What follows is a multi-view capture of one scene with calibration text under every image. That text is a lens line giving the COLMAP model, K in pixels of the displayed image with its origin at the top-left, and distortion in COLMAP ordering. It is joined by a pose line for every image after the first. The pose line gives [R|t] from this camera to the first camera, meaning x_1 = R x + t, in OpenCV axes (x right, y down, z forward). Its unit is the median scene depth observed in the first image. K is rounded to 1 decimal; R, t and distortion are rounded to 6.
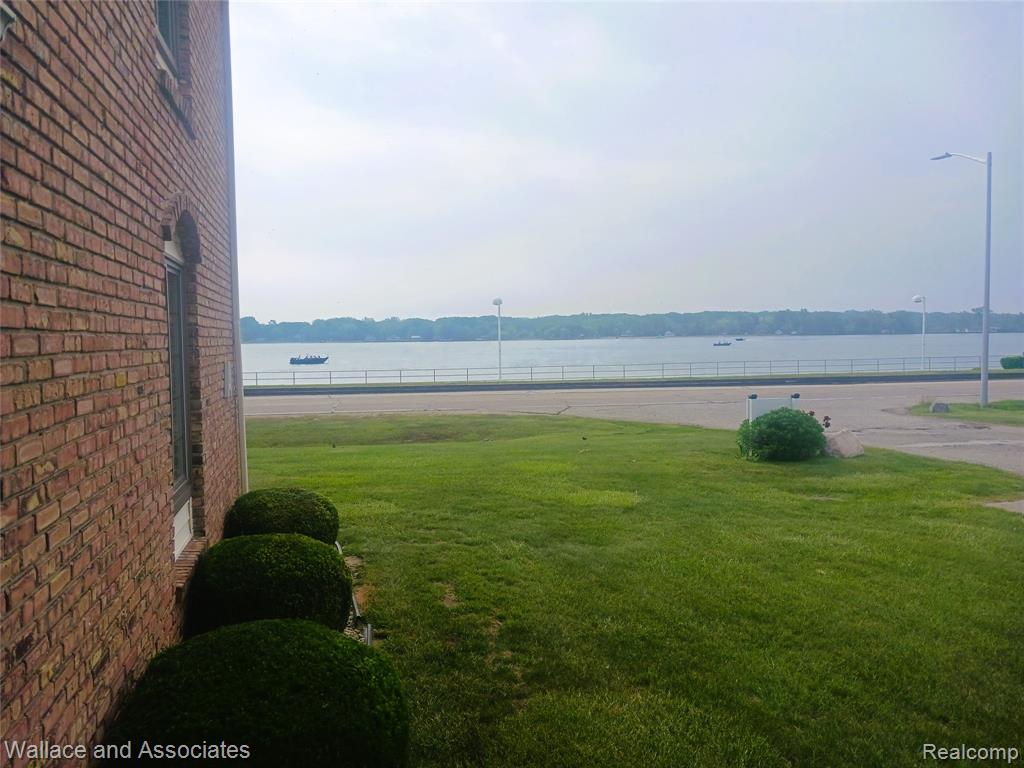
lens RADIAL K [[823.5, 0, 501.9], [0, 823.5, 375.9], [0, 0, 1]] dist [0.146485, -0.231424]
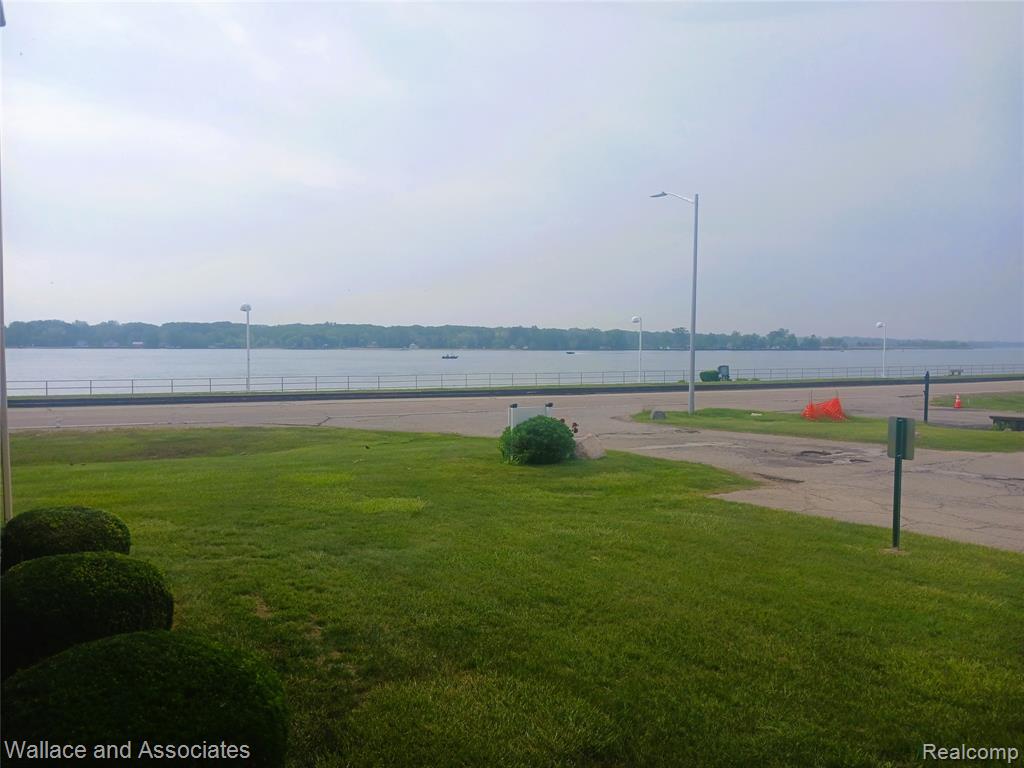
lens RADIAL K [[823.5, 0, 501.9], [0, 823.5, 375.9], [0, 0, 1]] dist [0.146485, -0.231424]
pose [[0.953742, 0.005784, 0.300571, -0.061521], [-0.001746, 0.999905, -0.013702, 0.001447], [-0.300621, 0.012543, 0.953661, -0.028099]]
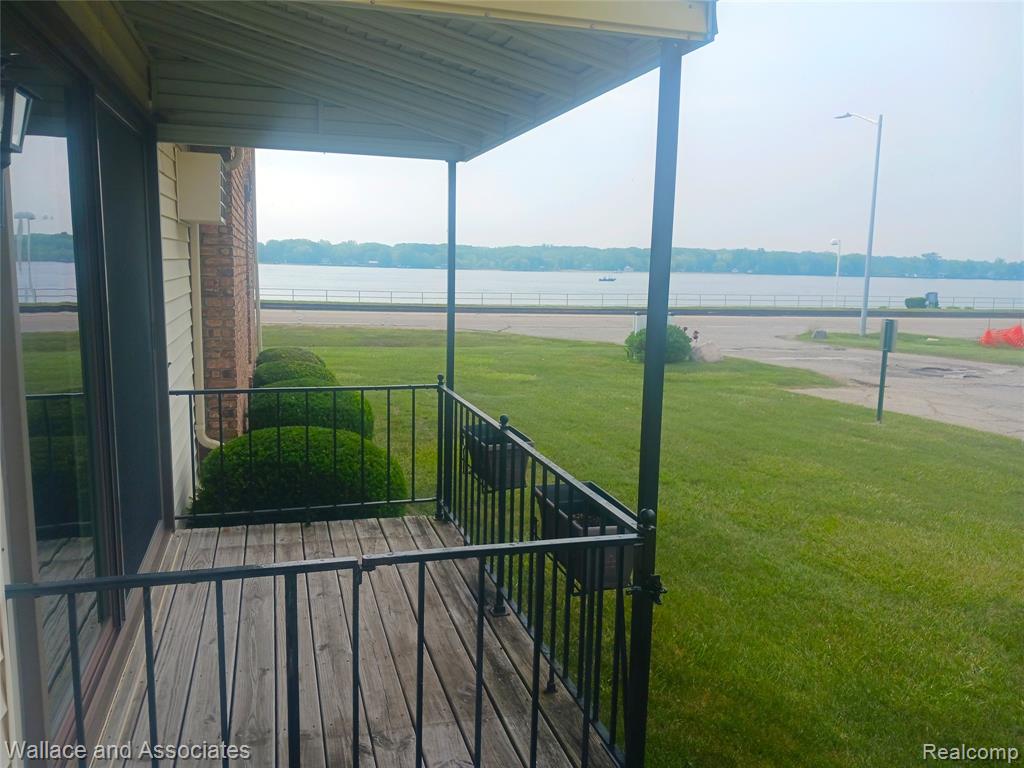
lens RADIAL K [[823.7, 0, 512.0], [0, 823.7, 384.0], [0, 0, 1]] dist [0.156387, -0.371273]
pose [[0.997580, 0.025959, 0.064507, 0.041199], [-0.031868, 0.995219, 0.092326, 0.034748], [-0.061802, -0.094159, 0.993637, -0.443462]]
